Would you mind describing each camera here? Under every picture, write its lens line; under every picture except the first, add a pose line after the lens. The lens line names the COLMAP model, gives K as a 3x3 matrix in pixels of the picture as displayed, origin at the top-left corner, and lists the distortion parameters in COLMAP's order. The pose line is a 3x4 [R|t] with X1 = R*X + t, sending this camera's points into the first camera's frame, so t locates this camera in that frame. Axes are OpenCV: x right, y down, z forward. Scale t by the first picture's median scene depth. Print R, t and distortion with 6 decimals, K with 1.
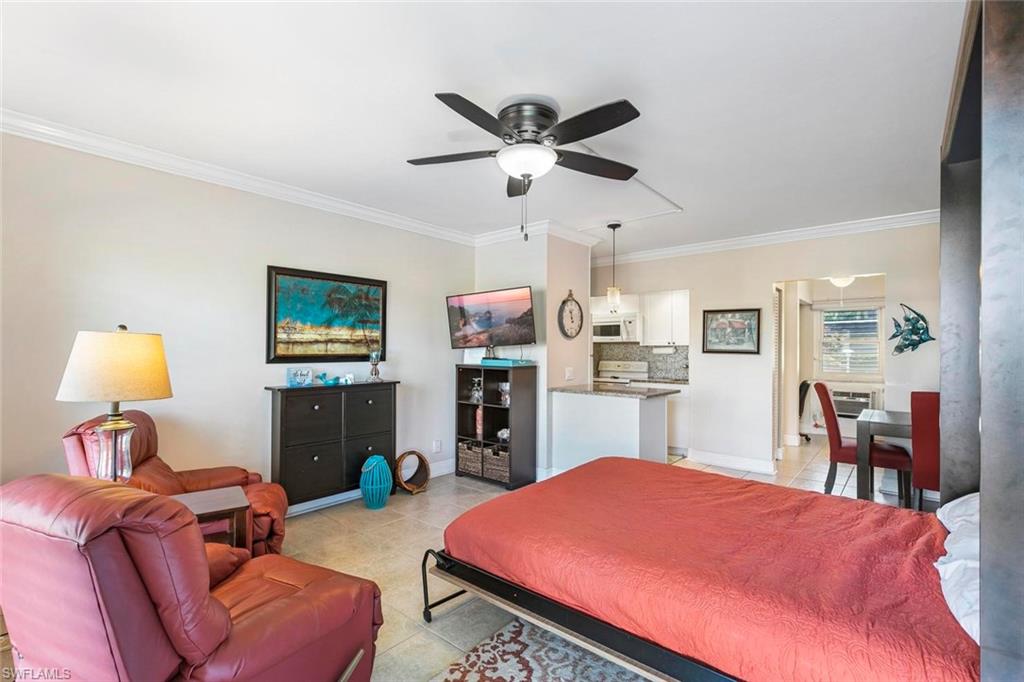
lens RADIAL K [[462.0, 0, 511.1], [0, 462.0, 348.3], [0, 0, 1]] dist [0.000918, 0.000171]
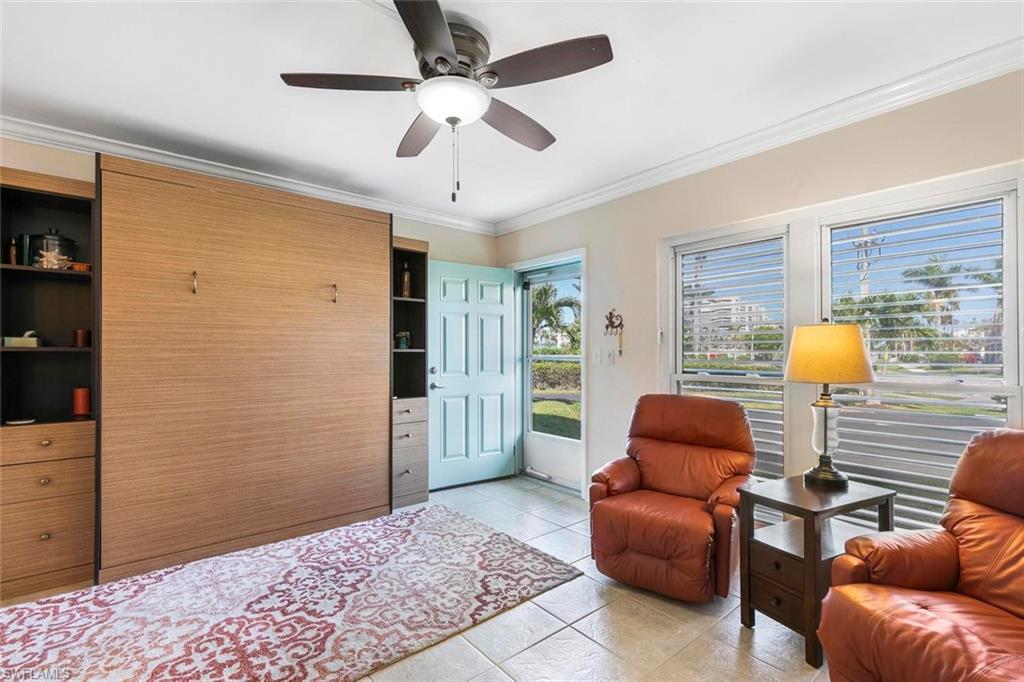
lens RADIAL K [[462.0, 0, 511.1], [0, 462.0, 348.3], [0, 0, 1]] dist [0.000918, 0.000171]
pose [[-0.985282, -0.002681, 0.170914, -0.143101], [-0.004421, 0.999942, -0.009804, 0.021097], [-0.170878, -0.010415, -0.985237, 1.240298]]
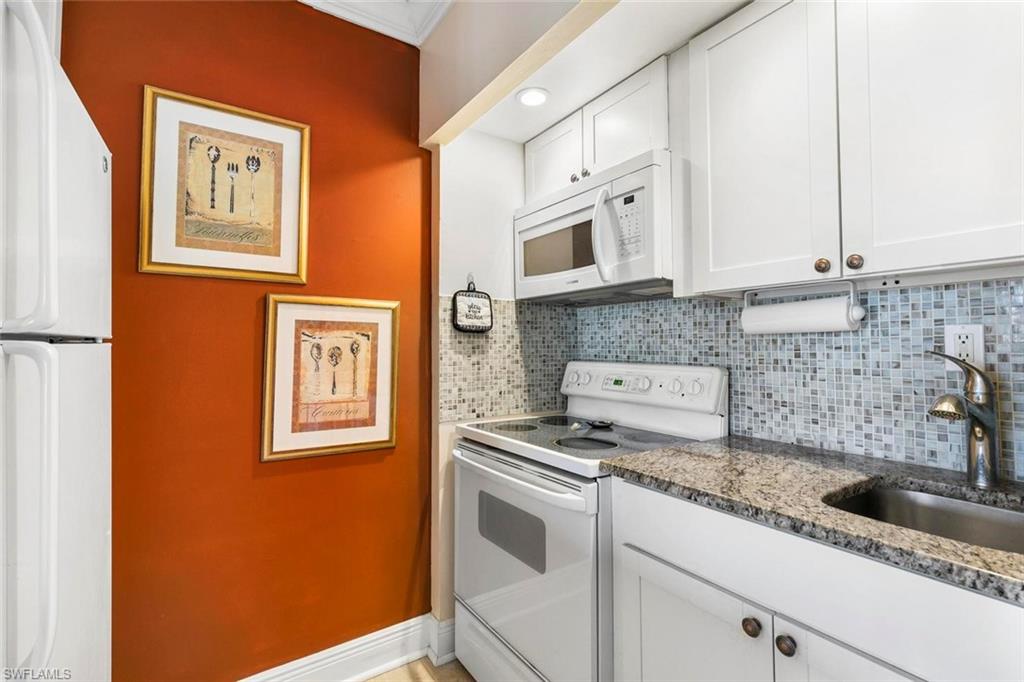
lens RADIAL K [[467.5, 0, 509.4], [0, 467.5, 334.9], [0, 0, 1]] dist [-0.001116, -0.000171]
pose [[0.962758, -0.015562, -0.269917, 0.486973], [0.009614, 0.999681, -0.023346, 0.032158], [0.270194, 0.019882, 0.962601, 1.411370]]
